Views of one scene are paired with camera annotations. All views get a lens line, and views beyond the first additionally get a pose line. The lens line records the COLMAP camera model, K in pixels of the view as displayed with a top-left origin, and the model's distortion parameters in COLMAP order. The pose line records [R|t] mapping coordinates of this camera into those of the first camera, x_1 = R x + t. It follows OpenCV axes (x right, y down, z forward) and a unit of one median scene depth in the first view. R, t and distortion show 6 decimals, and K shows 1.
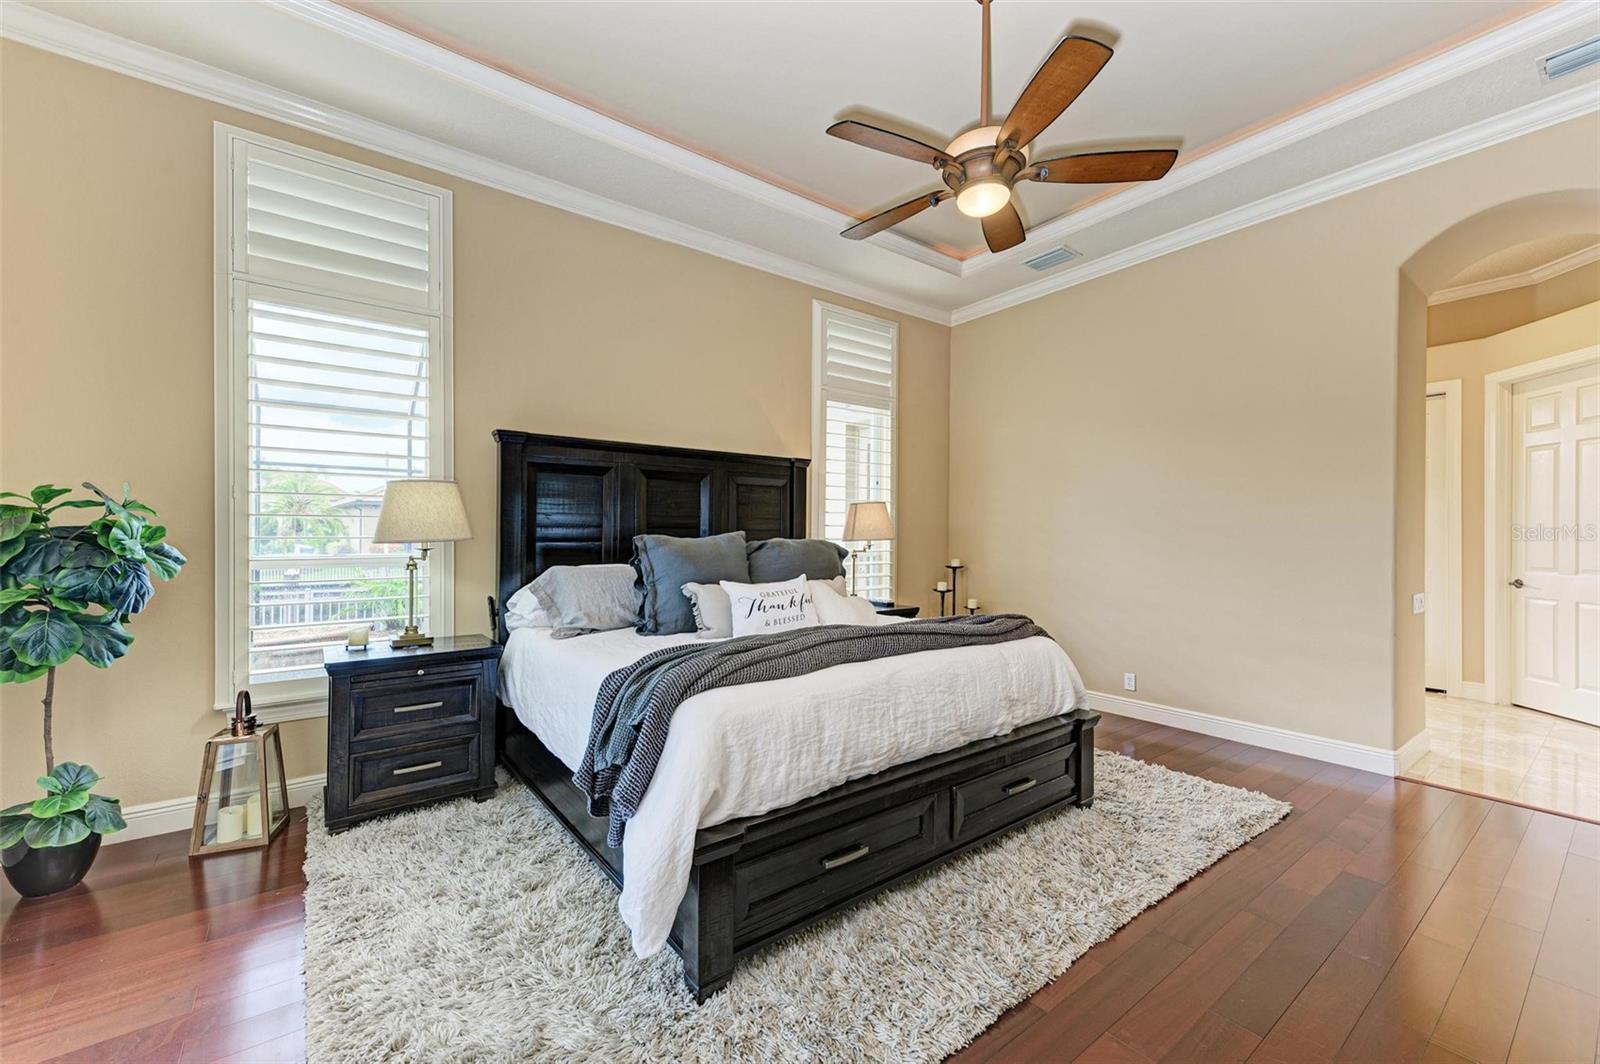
lens RADIAL K [[624.3, 0, 796.3], [0, 624.3, 535.3], [0, 0, 1]] dist [0.008771, -0.002884]
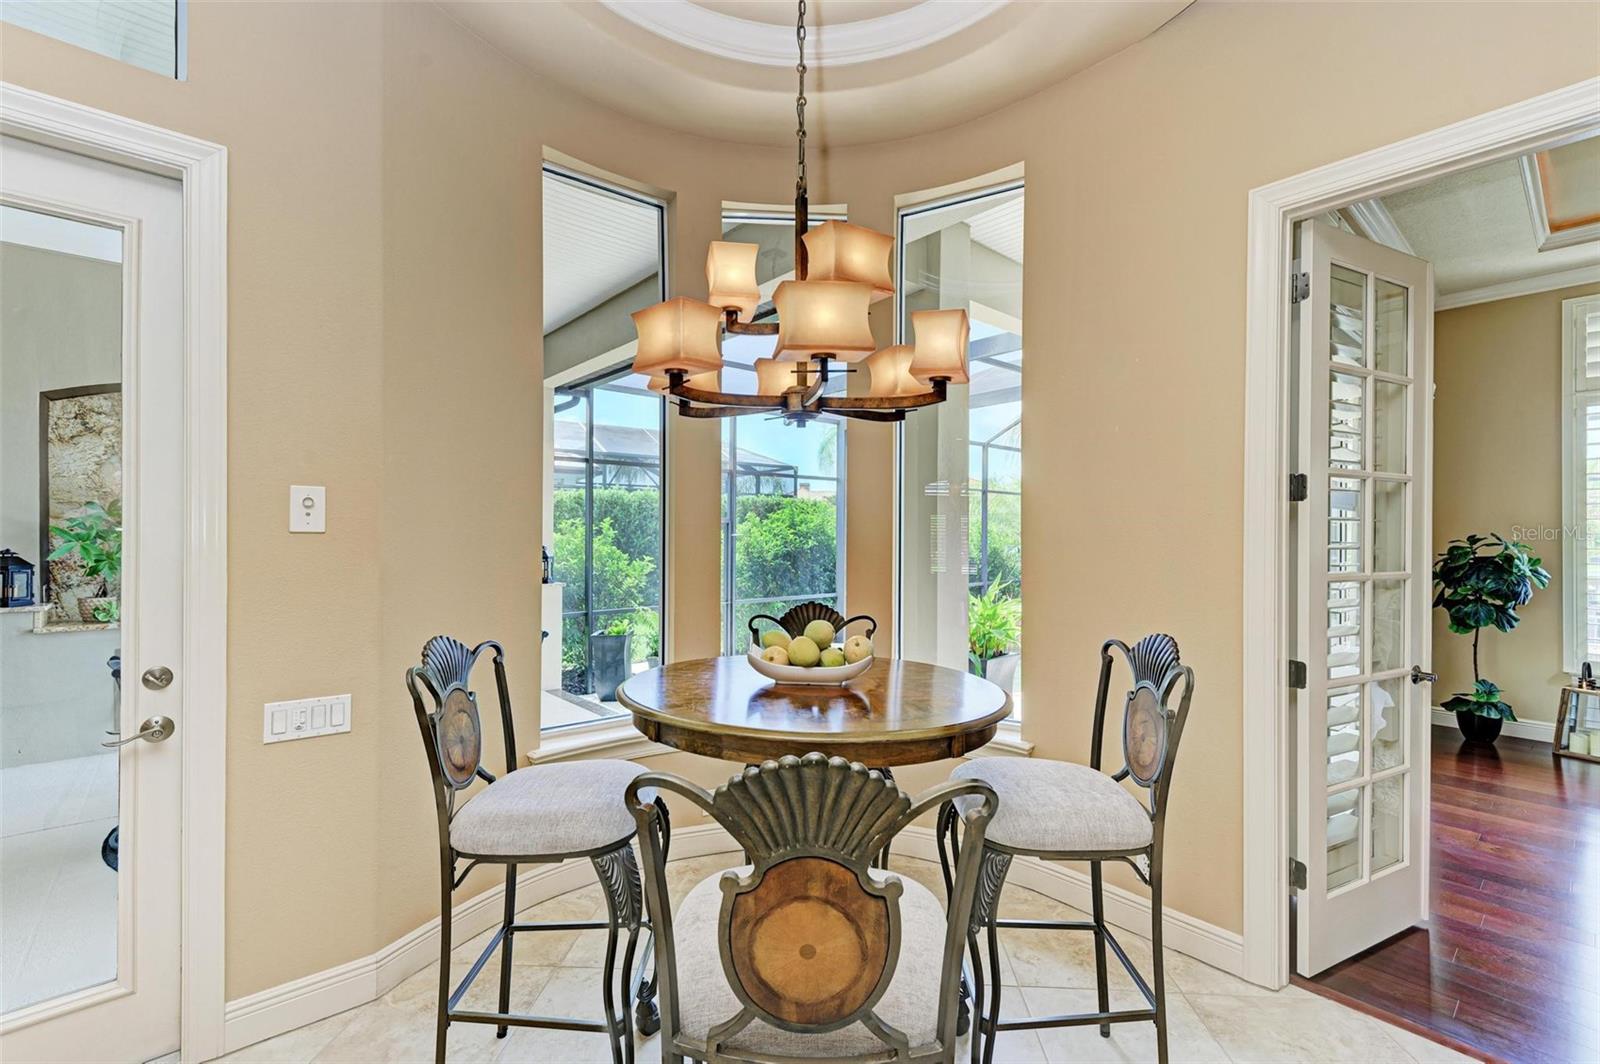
lens RADIAL K [[711.1, 0, 798.8], [0, 711.1, 538.6], [0, 0, 1]] dist [0.009939, -0.001131]
pose [[0.073568, 0.003104, -0.997285, 0.887589], [0.005296, 0.999980, 0.003503, -0.089029], [0.997276, -0.005540, 0.073550, -1.272161]]
